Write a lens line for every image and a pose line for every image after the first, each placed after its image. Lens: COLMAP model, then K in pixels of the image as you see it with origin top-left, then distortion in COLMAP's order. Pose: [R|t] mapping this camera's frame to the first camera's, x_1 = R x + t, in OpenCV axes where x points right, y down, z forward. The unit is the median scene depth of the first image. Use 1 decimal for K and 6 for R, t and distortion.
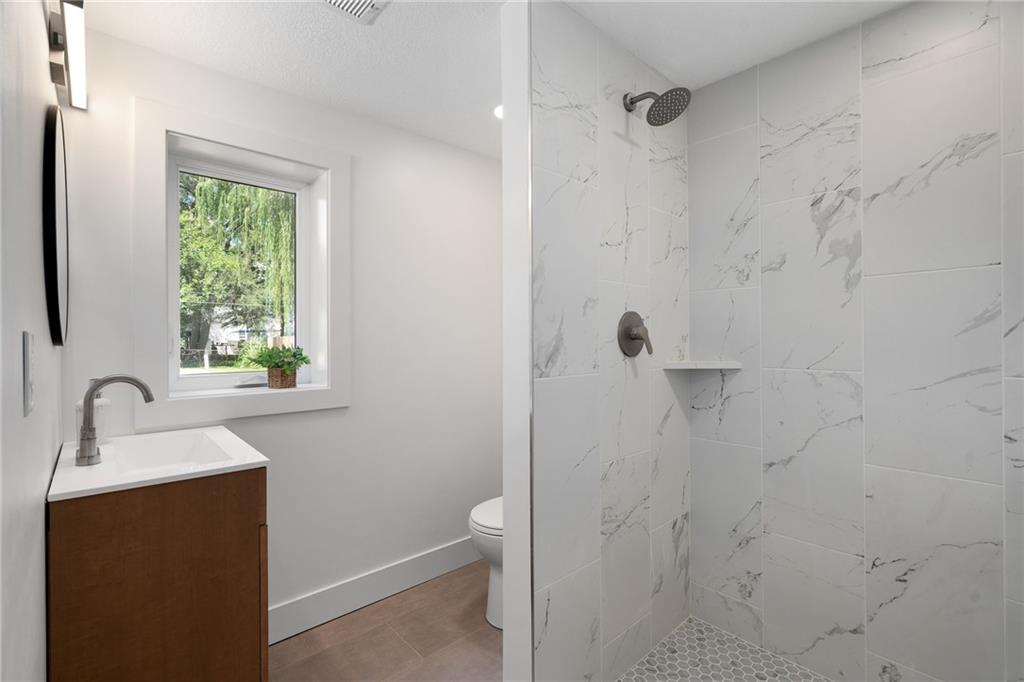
lens RADIAL K [[461.2, 0, 513.4], [0, 461.2, 340.3], [0, 0, 1]] dist [-0.010650, 0.000731]
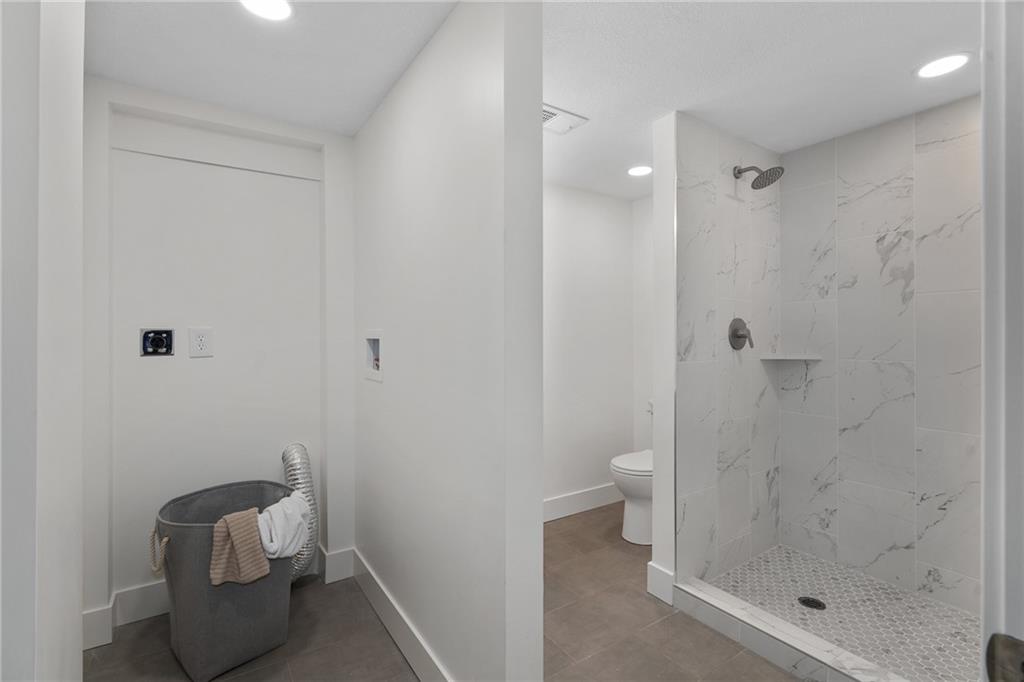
lens RADIAL K [[461.2, 0, 509.5], [0, 461.2, 338.5], [0, 0, 1]] dist [-0.010650, 0.000731]
pose [[0.988557, 0.005596, -0.150744, -0.237136], [-0.005533, 0.999984, 0.000839, 0.003758], [0.150747, 0.000005, 0.988572, -0.535900]]
